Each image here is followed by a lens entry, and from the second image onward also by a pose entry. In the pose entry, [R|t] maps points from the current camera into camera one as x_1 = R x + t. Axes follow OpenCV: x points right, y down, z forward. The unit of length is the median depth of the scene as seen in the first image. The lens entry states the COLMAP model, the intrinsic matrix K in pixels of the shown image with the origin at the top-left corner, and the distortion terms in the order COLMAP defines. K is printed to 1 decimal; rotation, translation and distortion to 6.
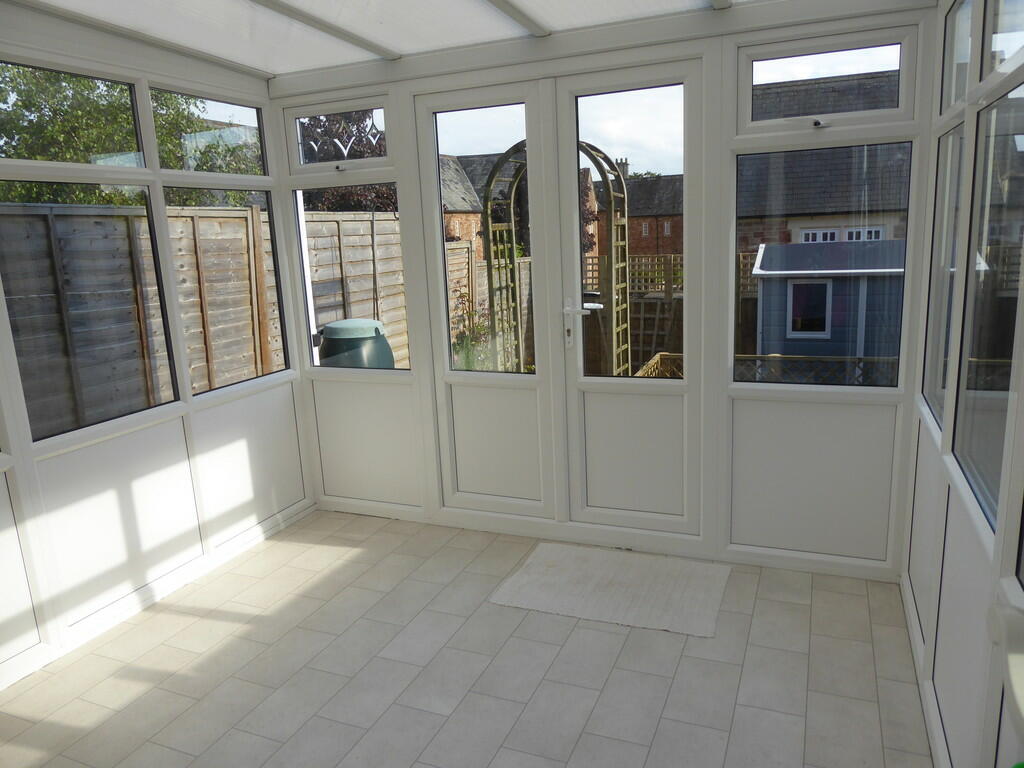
lens RADIAL K [[730.2, 0, 511.7], [0, 730.2, 383.8], [0, 0, 1]] dist [0.004049, -0.000328]
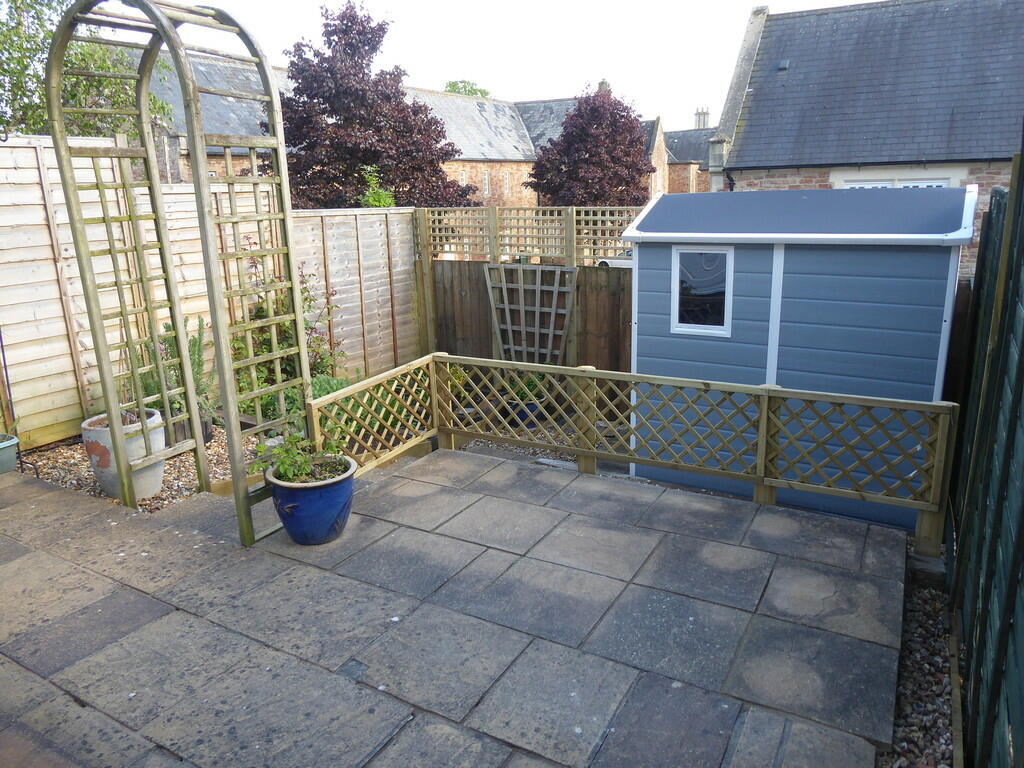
lens RADIAL K [[739.3, 0, 513.1], [0, 739.3, 381.8], [0, 0, 1]] dist [-0.008732, 0.000010]
pose [[0.994250, 0.041694, -0.098638, 0.233052], [-0.036128, 0.997688, 0.057555, -0.039963], [0.100810, -0.053660, 0.993458, 0.236269]]
